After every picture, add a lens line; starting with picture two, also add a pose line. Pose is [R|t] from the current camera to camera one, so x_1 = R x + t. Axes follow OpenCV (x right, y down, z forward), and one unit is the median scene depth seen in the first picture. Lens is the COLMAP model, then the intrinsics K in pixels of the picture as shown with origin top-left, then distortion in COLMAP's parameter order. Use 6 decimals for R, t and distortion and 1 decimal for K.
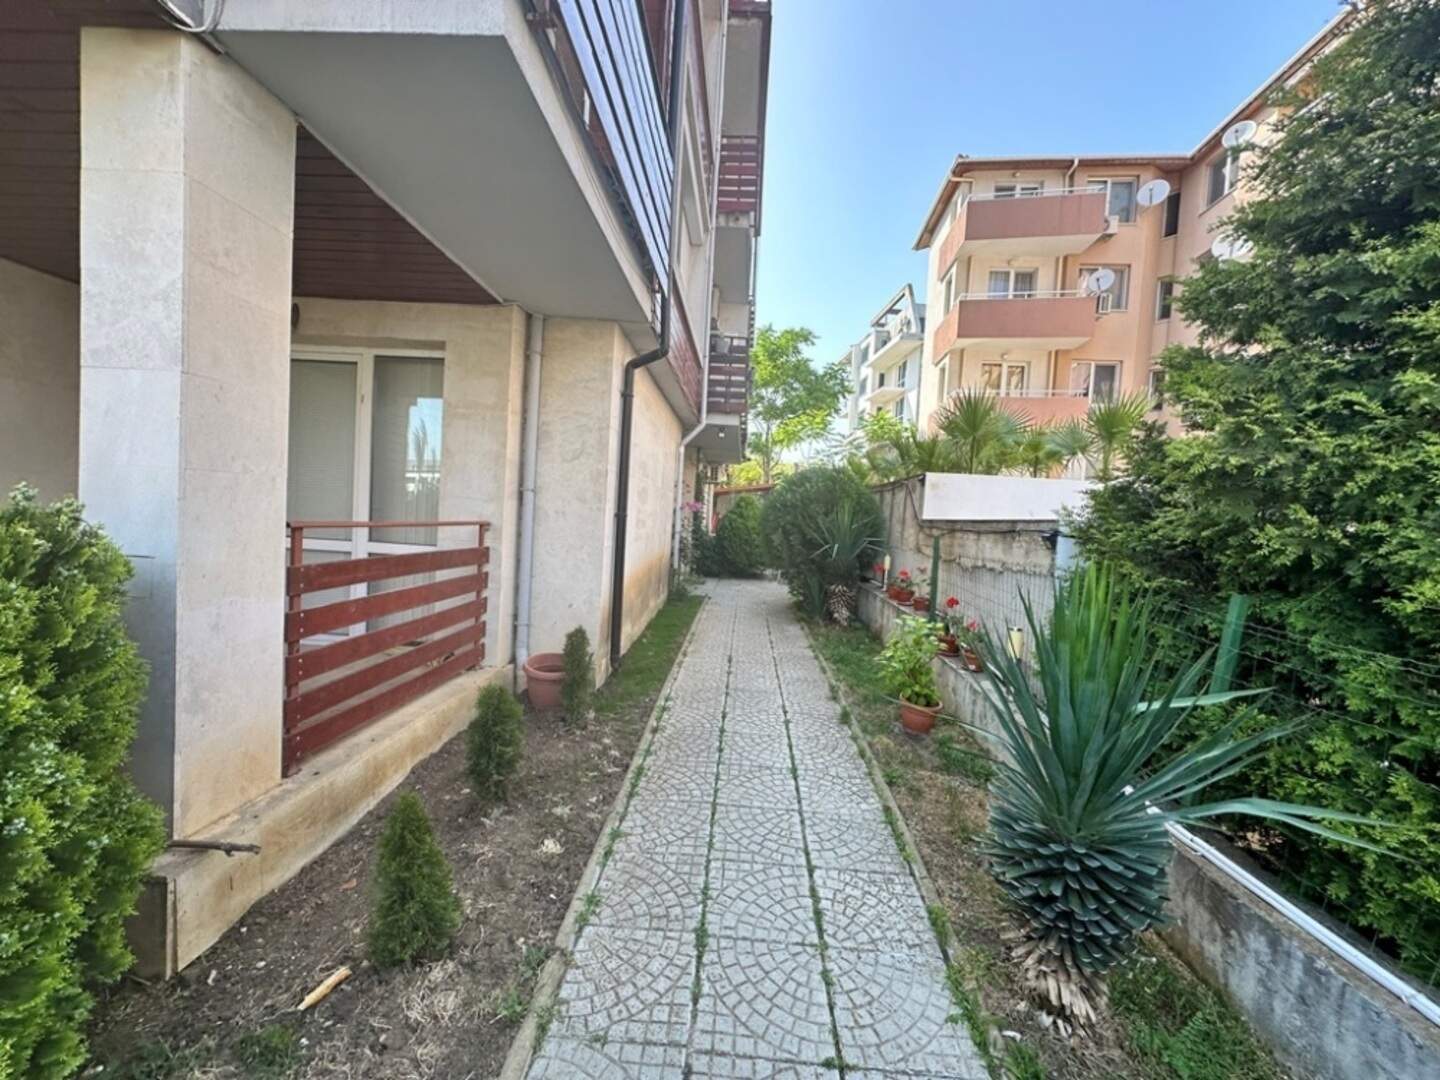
lens RADIAL K [[573.2, 0, 723.2], [0, 573.2, 541.0], [0, 0, 1]] dist [-0.000397, 0.000088]
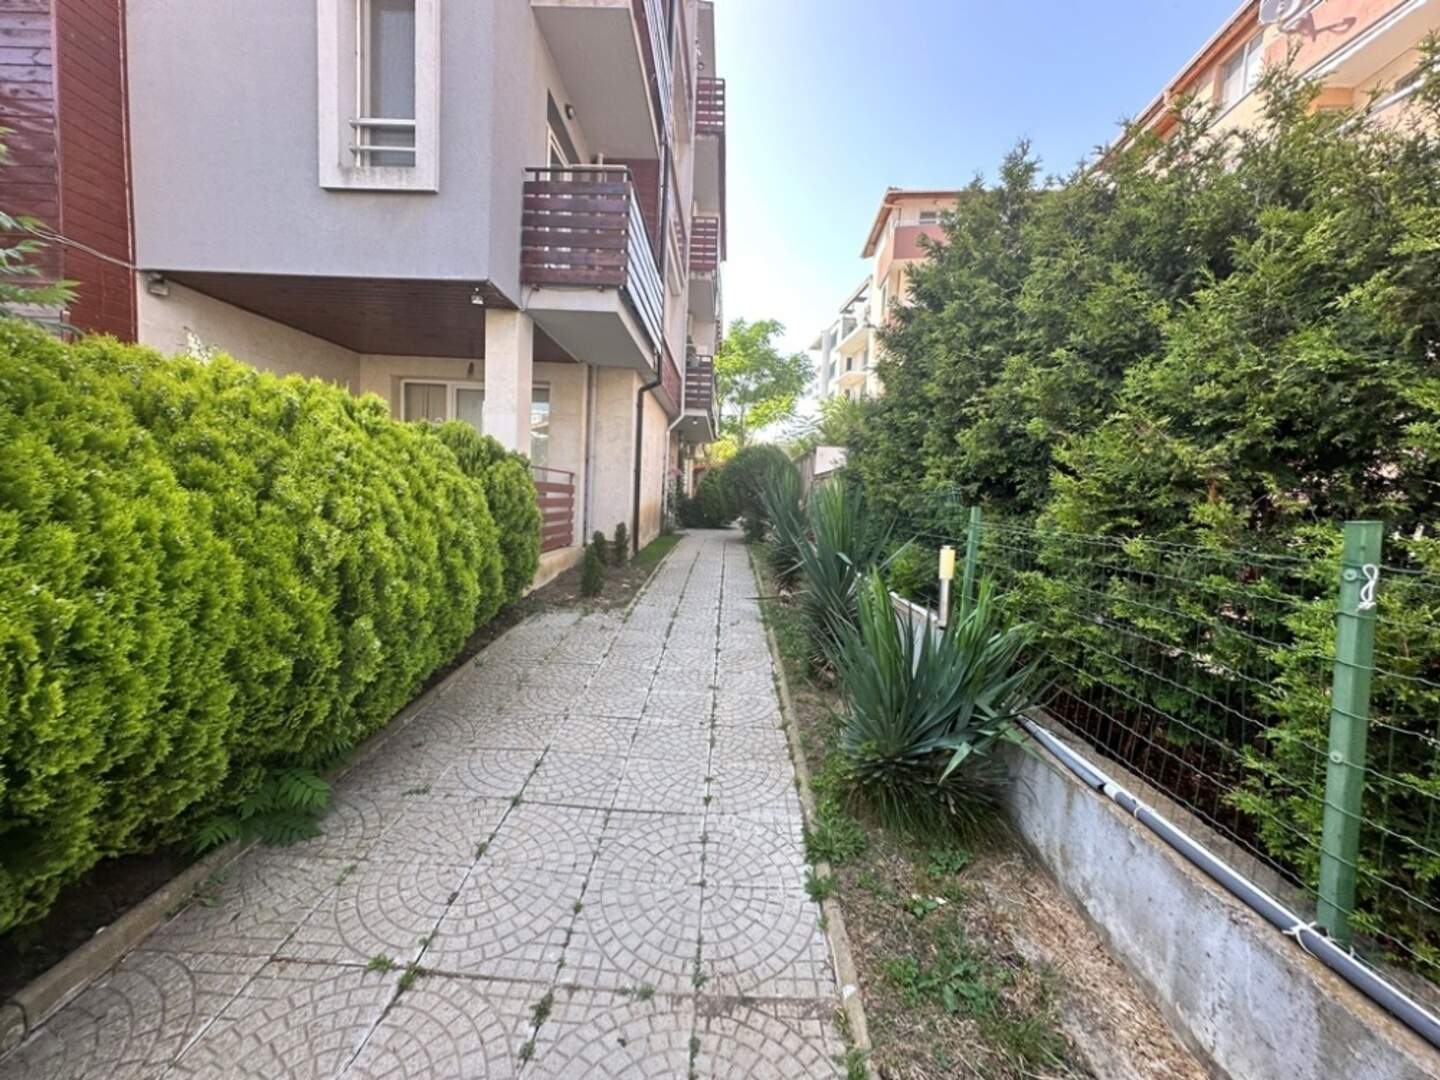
lens RADIAL K [[573.2, 0, 723.2], [0, 573.2, 541.0], [0, 0, 1]] dist [-0.000397, 0.000088]
pose [[0.999476, -0.015898, 0.028187, 0.016282], [0.014932, 0.999304, 0.034176, 0.047980], [-0.028711, -0.033737, 0.999018, -0.336835]]
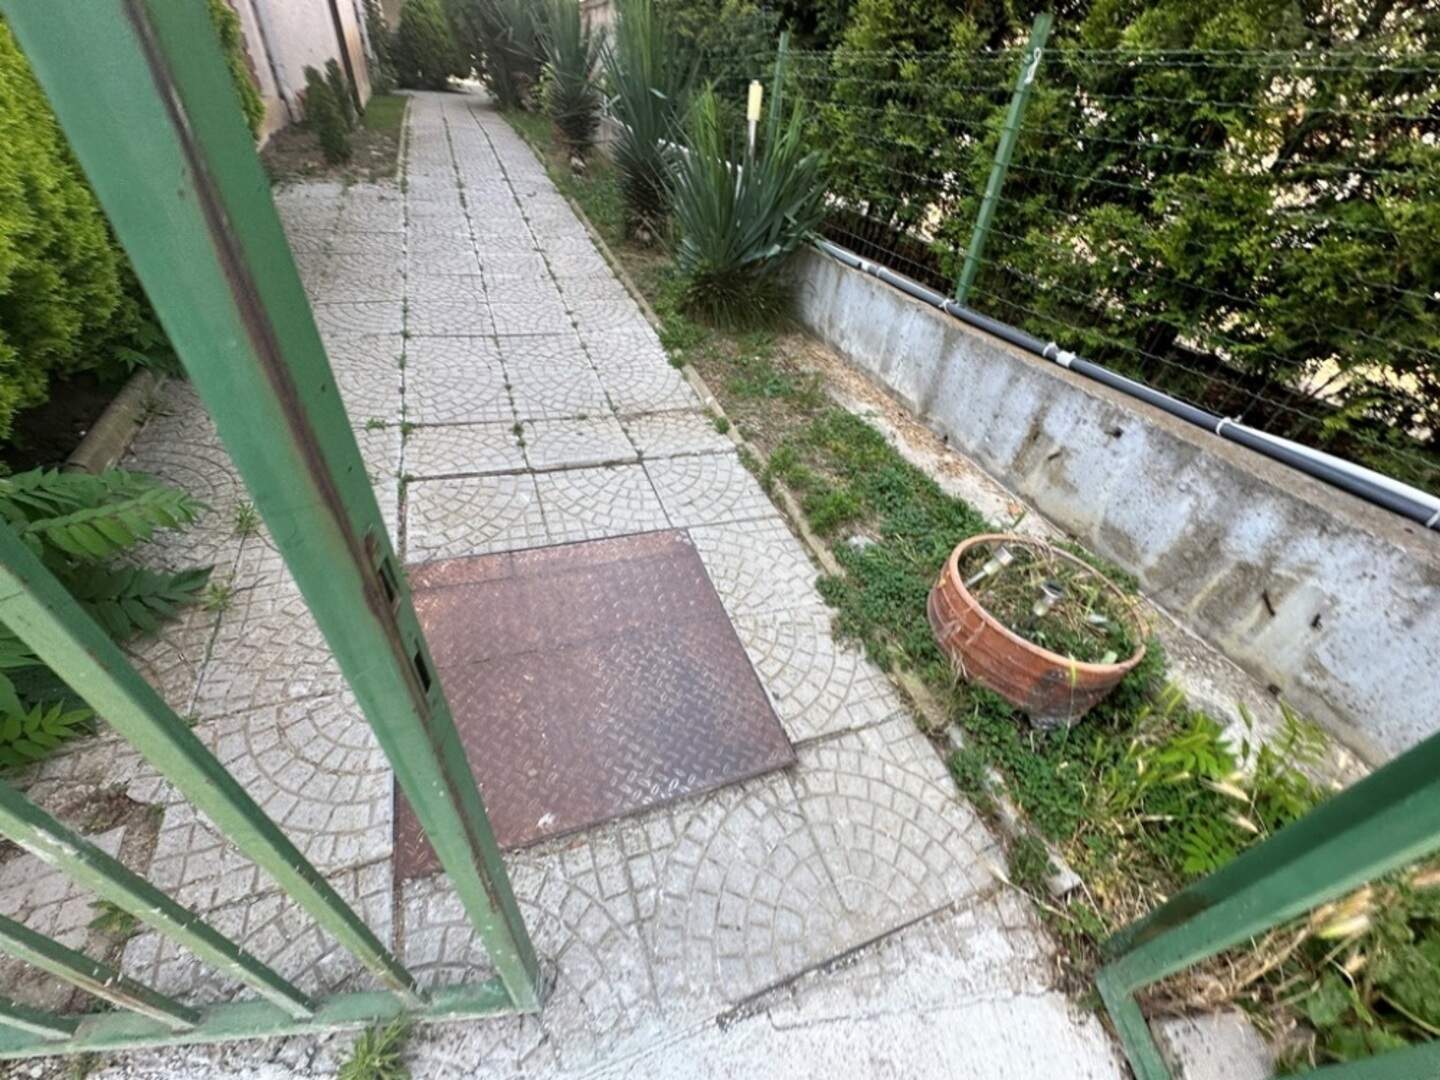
lens RADIAL K [[573.2, 0, 723.2], [0, 573.2, 541.0], [0, 0, 1]] dist [-0.000397, 0.000088]
pose [[0.914139, -0.230405, 0.333562, -0.032890], [-0.021229, 0.794459, 0.606947, 0.070550], [-0.404845, -0.561915, 0.721355, -0.396167]]
